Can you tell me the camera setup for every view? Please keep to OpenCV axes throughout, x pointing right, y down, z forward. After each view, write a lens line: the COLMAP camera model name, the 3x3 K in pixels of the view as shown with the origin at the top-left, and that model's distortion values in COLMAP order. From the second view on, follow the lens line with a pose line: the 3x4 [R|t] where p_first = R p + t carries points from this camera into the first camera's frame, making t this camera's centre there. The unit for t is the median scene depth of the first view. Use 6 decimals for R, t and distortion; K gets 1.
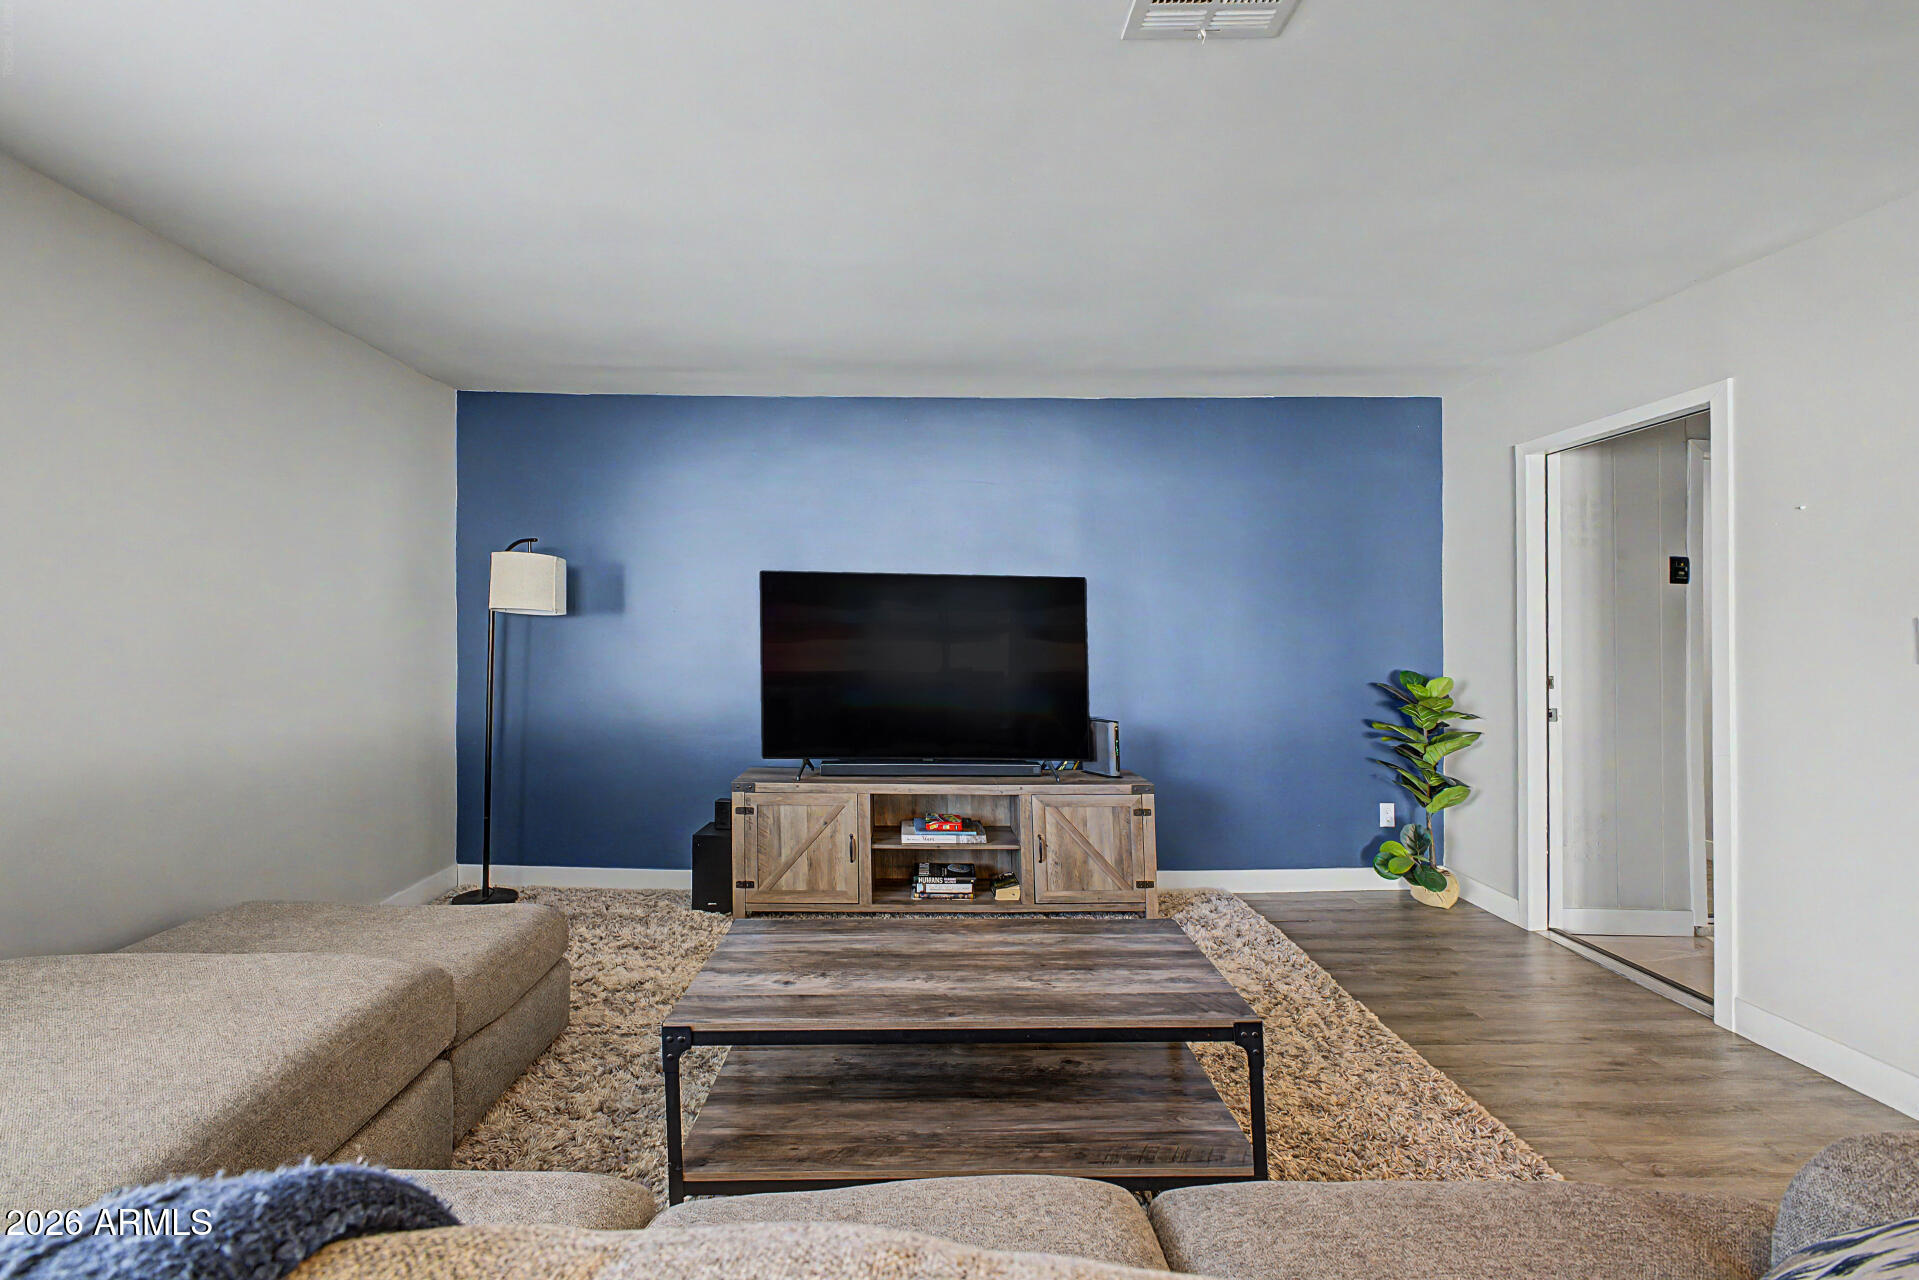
lens RADIAL K [[829.9, 0, 957.9], [0, 829.9, 616.8], [0, 0, 1]] dist [0.022242, -0.000386]
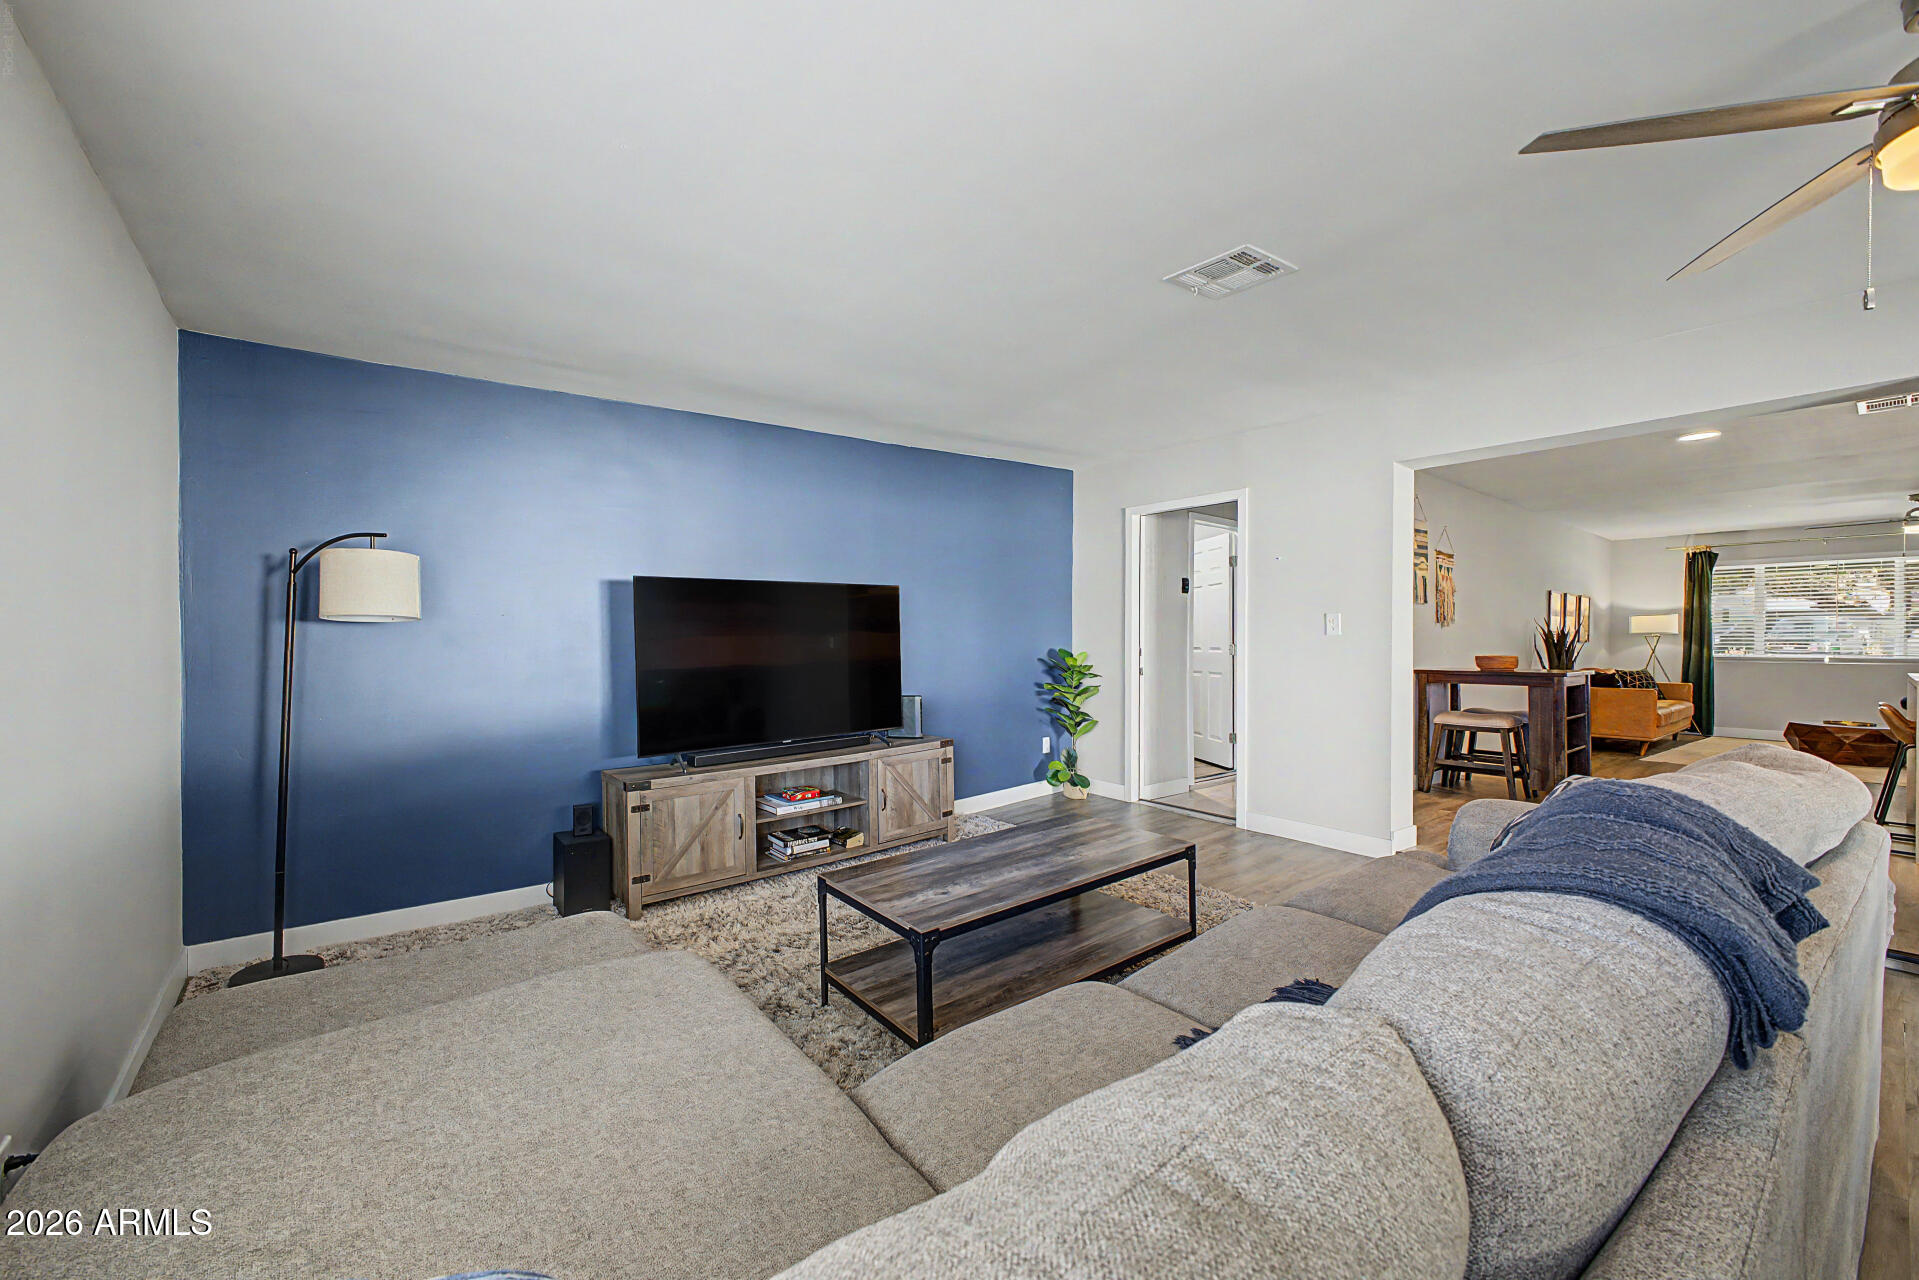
lens RADIAL K [[765.9, 0, 954.1], [0, 765.9, 620.5], [0, 0, 1]] dist [0.013245, -0.001419]
pose [[0.799220, -0.017724, 0.600777, -0.504960], [0.011136, 0.999830, 0.014683, -0.010503], [-0.600935, -0.005045, 0.799282, 0.001343]]
